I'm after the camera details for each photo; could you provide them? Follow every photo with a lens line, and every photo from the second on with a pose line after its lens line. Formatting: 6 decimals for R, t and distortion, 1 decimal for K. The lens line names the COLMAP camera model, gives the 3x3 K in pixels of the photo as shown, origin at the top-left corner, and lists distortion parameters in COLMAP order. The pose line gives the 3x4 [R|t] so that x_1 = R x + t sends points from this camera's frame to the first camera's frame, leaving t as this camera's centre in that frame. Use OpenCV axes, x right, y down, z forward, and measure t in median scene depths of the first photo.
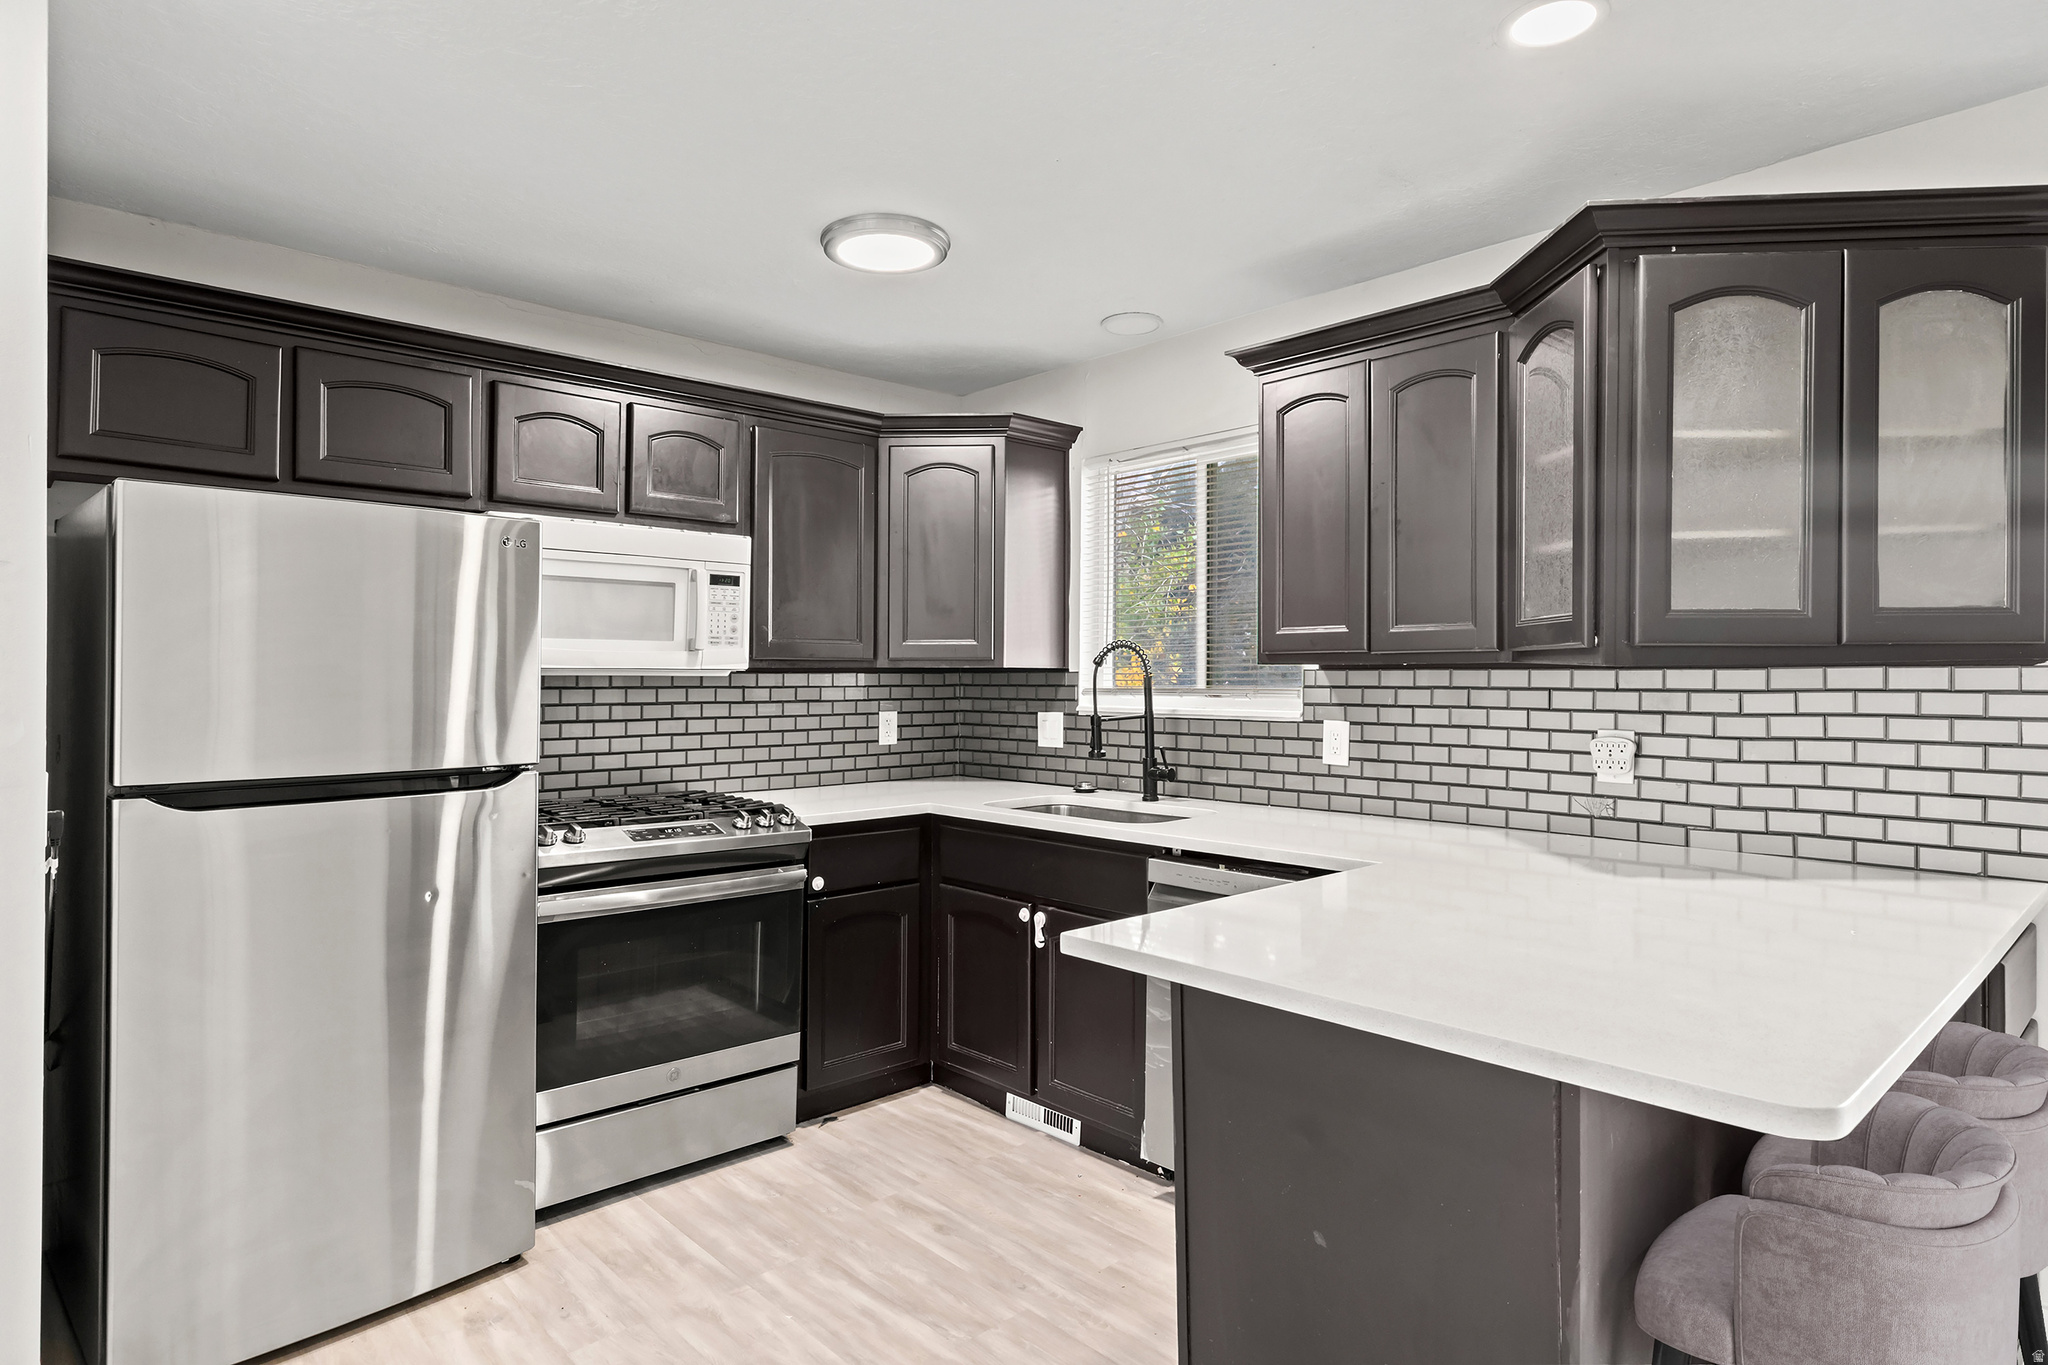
lens RADIAL K [[1145.9, 0, 1029.9], [0, 1145.9, 671.0], [0, 0, 1]] dist [-0.033905, 0.000295]
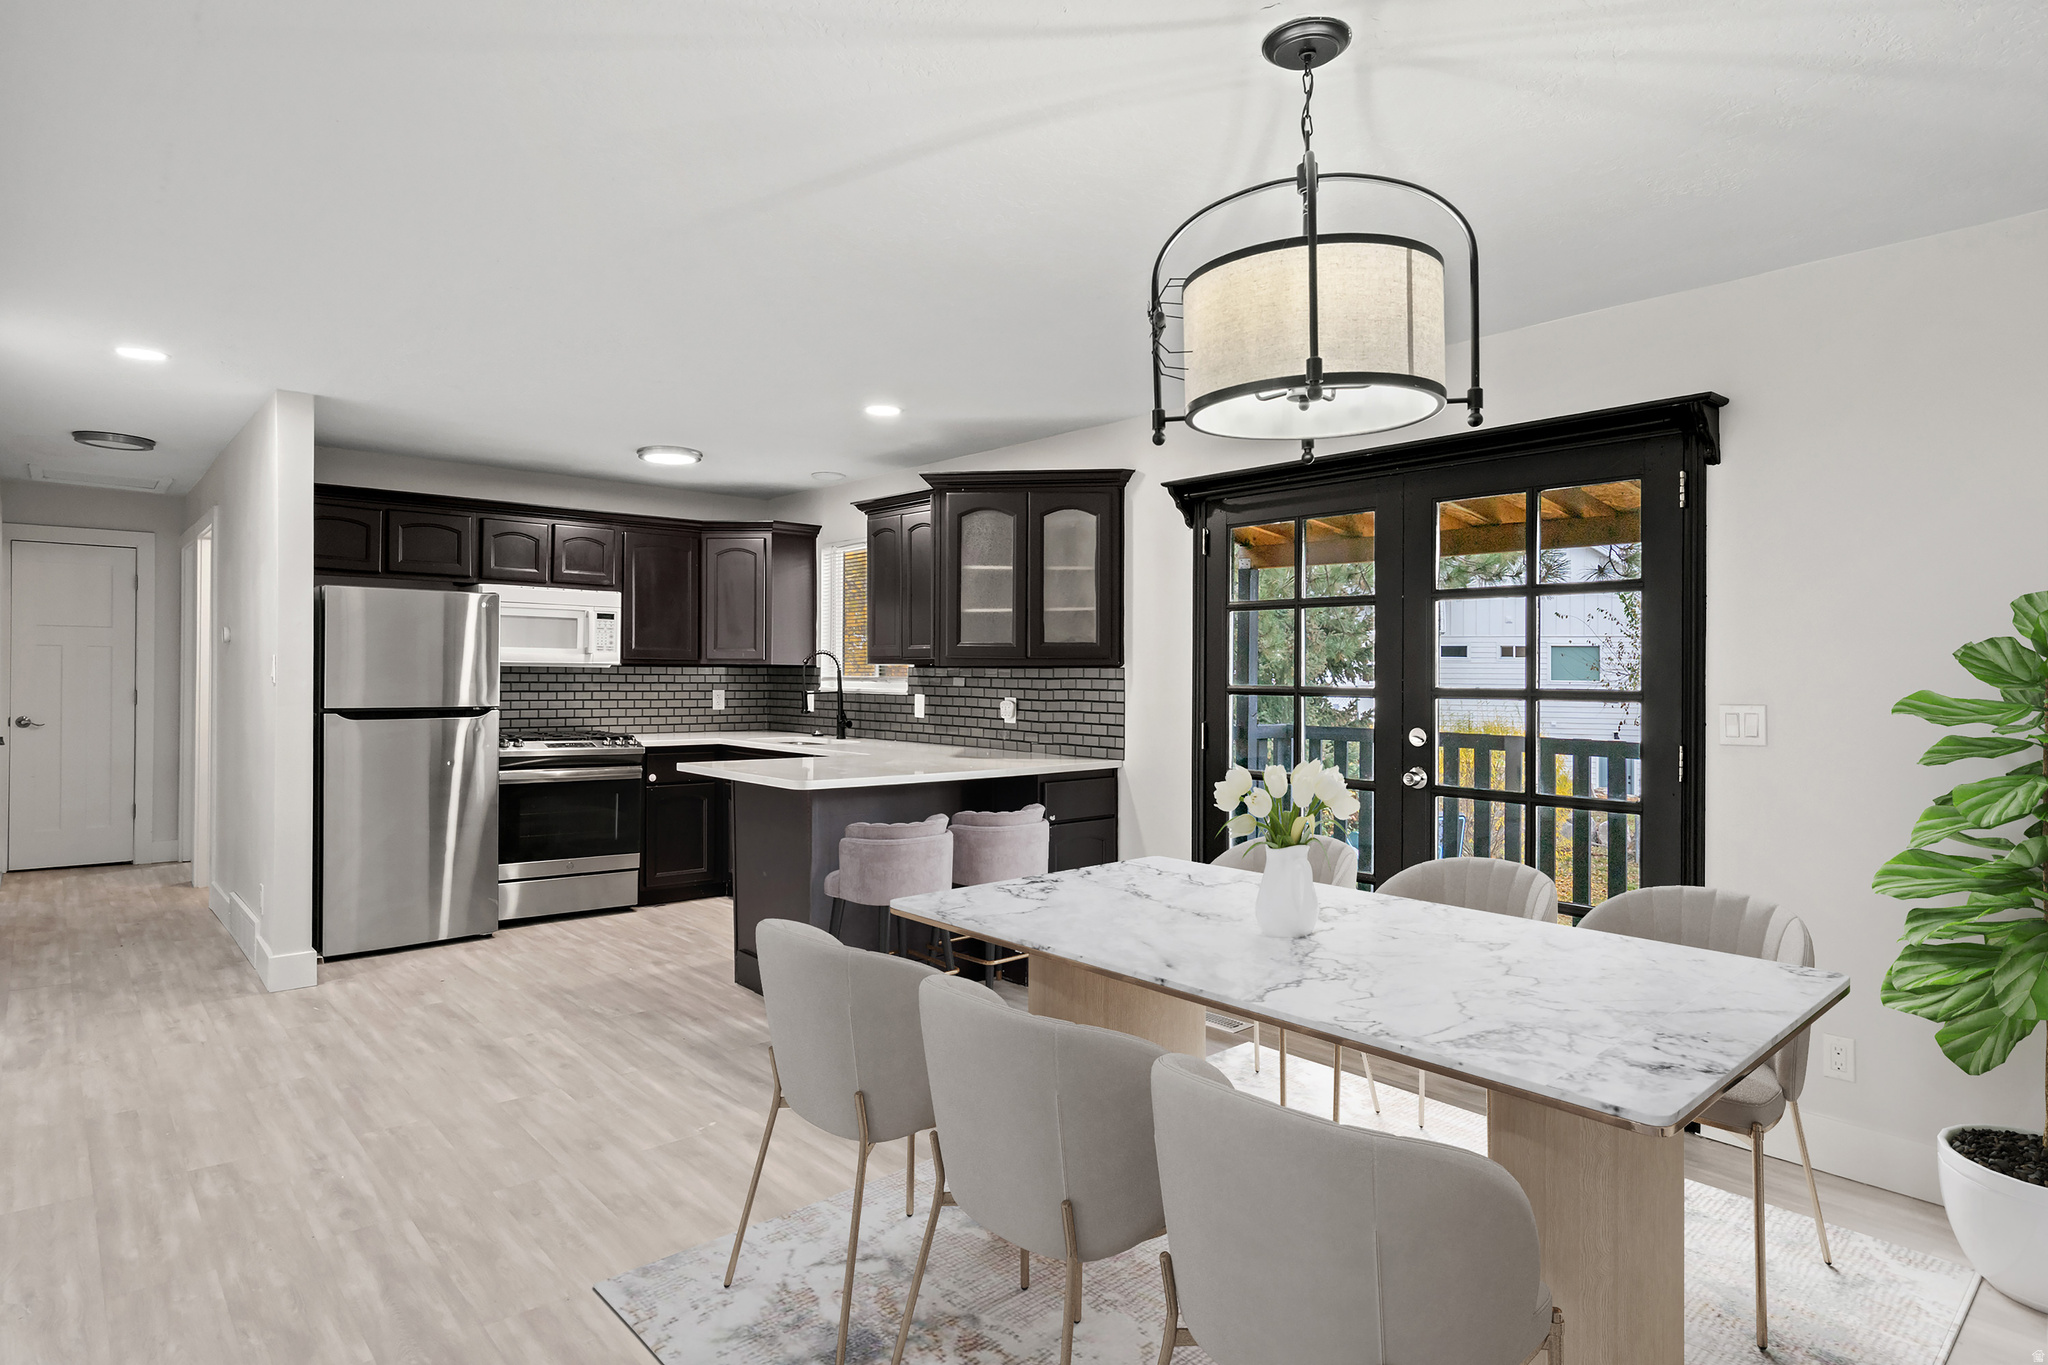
lens RADIAL K [[1145.9, 0, 1015.0], [0, 1145.9, 690.7], [0, 0, 1]] dist [-0.033905, 0.000295]
pose [[0.999631, 0.011377, -0.024653, 0.451841], [-0.010939, 0.999781, 0.017820, 0.001999], [0.024851, -0.017543, 0.999537, -0.854523]]
